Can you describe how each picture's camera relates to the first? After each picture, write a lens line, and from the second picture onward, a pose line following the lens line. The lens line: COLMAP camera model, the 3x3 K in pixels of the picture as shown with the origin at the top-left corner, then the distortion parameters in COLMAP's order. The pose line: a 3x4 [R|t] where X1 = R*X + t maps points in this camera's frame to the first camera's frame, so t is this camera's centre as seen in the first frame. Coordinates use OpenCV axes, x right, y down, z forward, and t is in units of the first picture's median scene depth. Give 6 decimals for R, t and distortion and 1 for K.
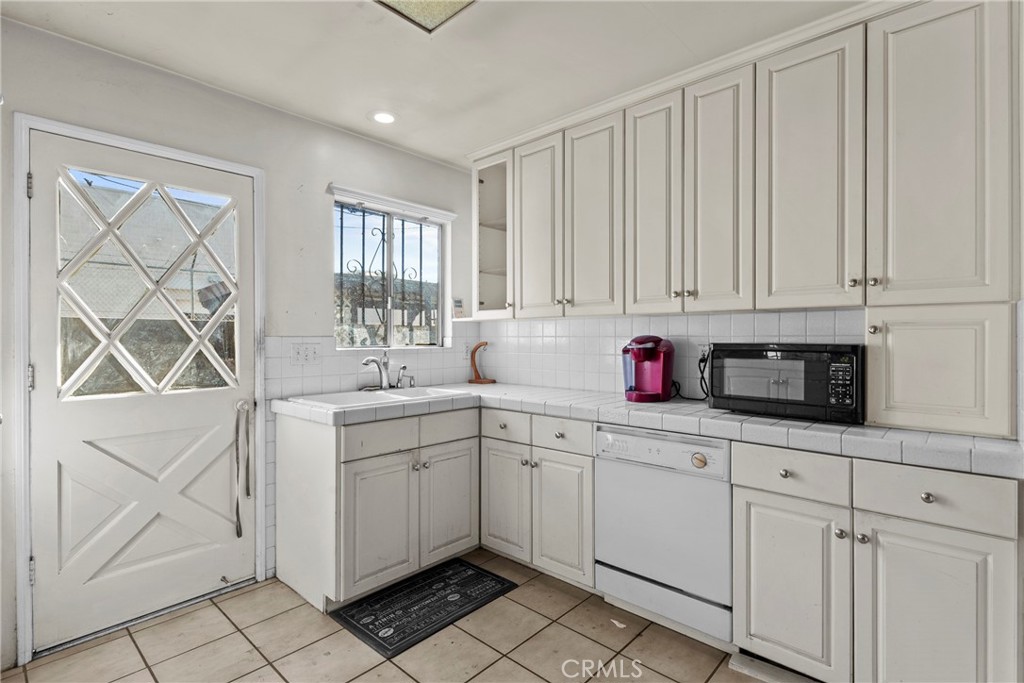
lens RADIAL K [[492.0, 0, 511.9], [0, 492.0, 339.1], [0, 0, 1]] dist [0.001269, -0.000166]
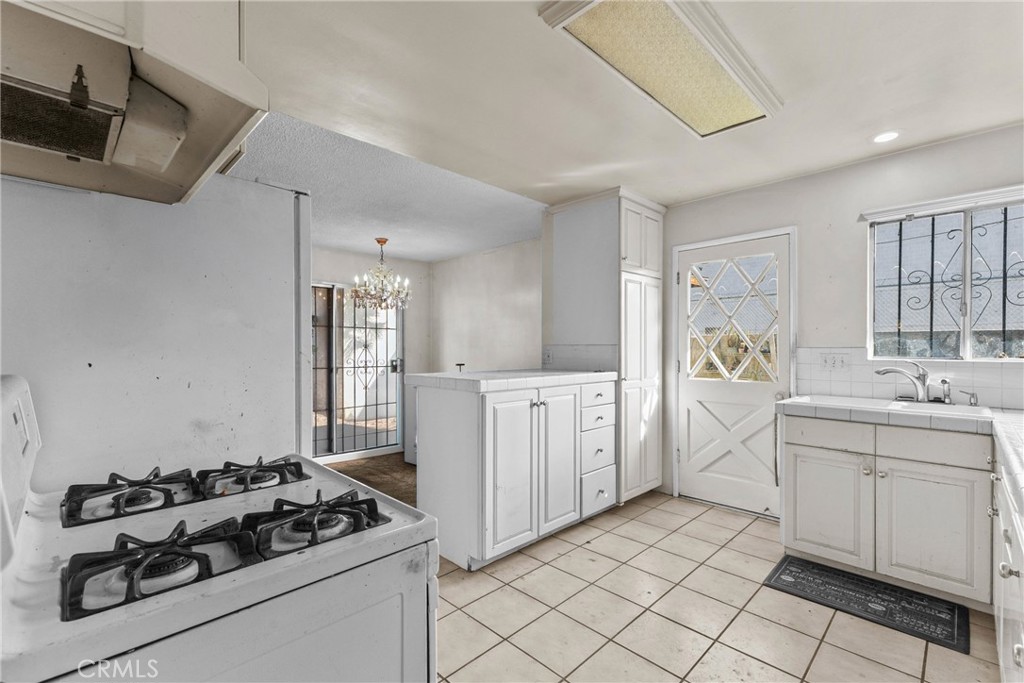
lens RADIAL K [[446.2, 0, 514.8], [0, 446.2, 347.5], [0, 0, 1]] dist [-0.000071, 0.000292]
pose [[-0.043306, 0.003450, -0.999056, 0.826921], [-0.000984, 0.999993, 0.003496, -0.009845], [0.999061, 0.001134, -0.043303, 0.297005]]
